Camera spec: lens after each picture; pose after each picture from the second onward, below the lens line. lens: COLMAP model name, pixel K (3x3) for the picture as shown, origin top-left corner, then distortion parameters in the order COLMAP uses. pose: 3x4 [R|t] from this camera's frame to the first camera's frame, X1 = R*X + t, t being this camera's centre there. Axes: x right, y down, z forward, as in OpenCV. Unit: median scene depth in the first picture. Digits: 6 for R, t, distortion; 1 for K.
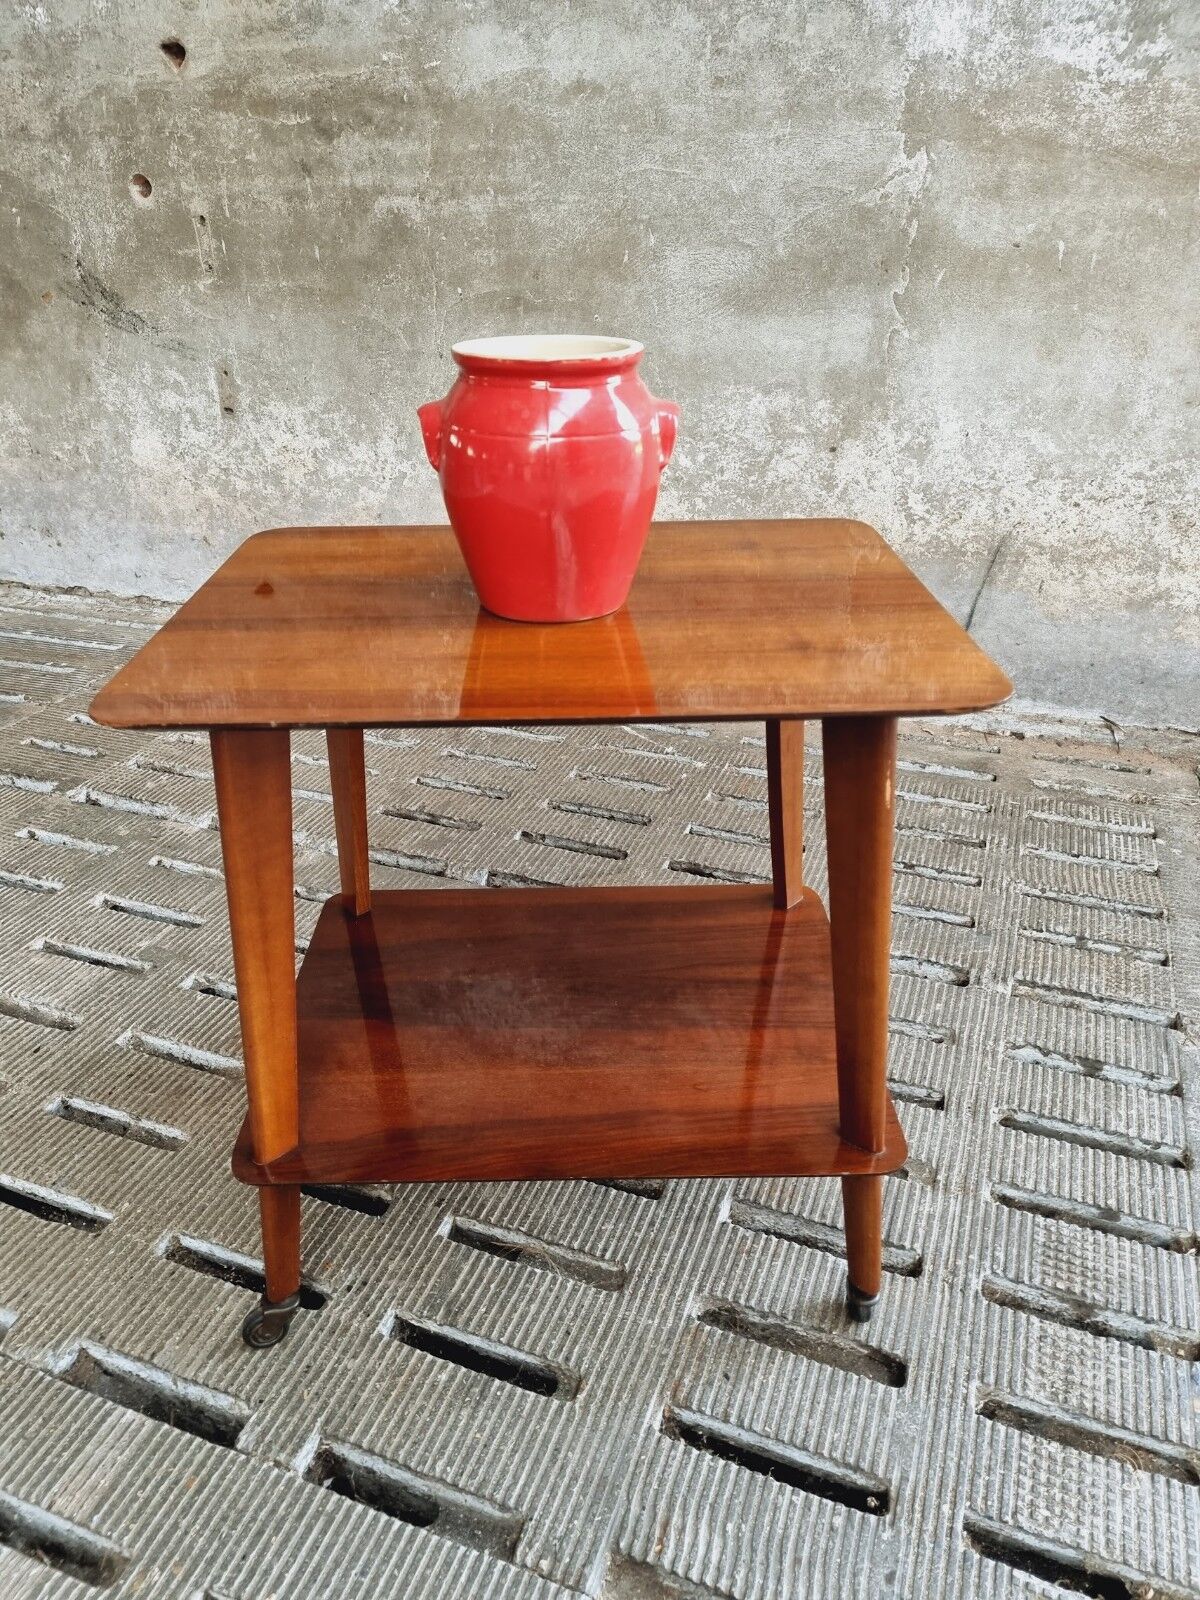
lens RADIAL K [[1115.4, 0, 578.9], [0, 1115.4, 809.1], [0, 0, 1]] dist [0.062185, -0.055771]
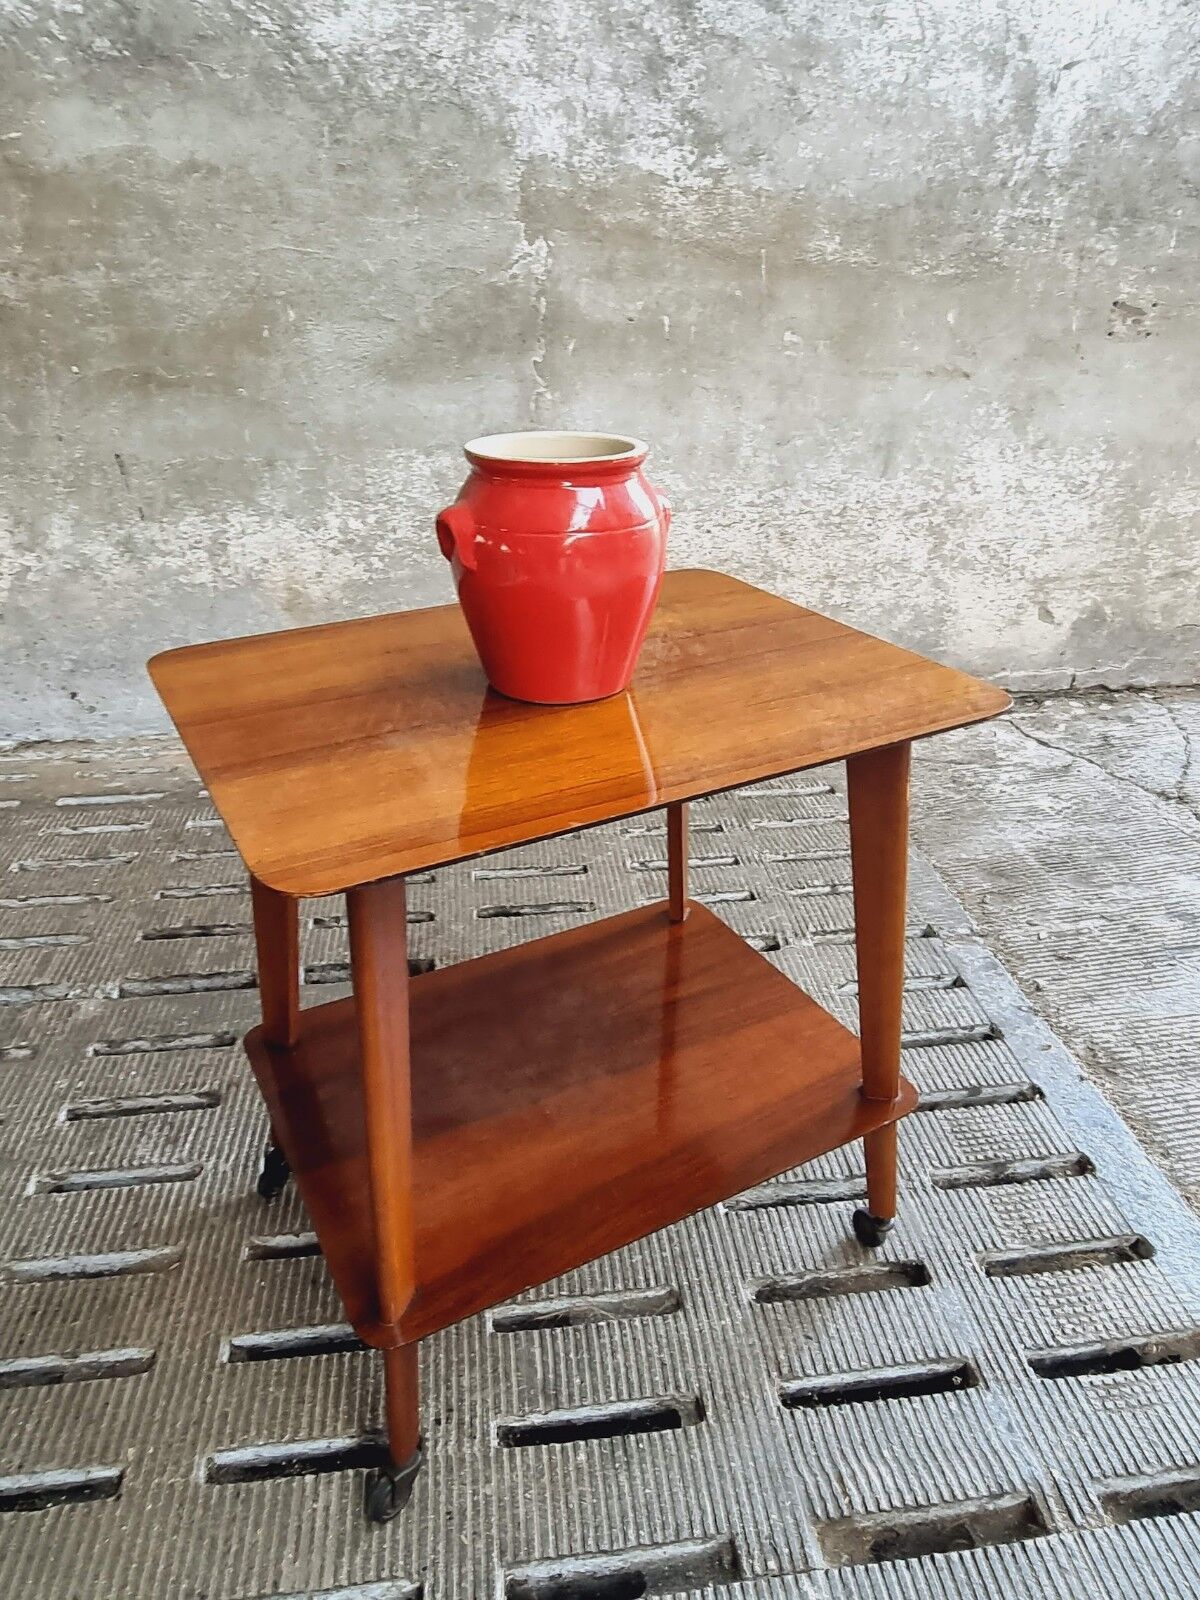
lens RADIAL K [[1091.5, 0, 602.8], [0, 1091.5, 802.3], [0, 0, 1]] dist [-0.005141, -0.001625]
pose [[0.876576, -0.206994, 0.434474, -0.224051], [0.219527, 0.975363, 0.021779, -0.044720], [-0.428278, 0.076288, 0.900421, 0.043138]]
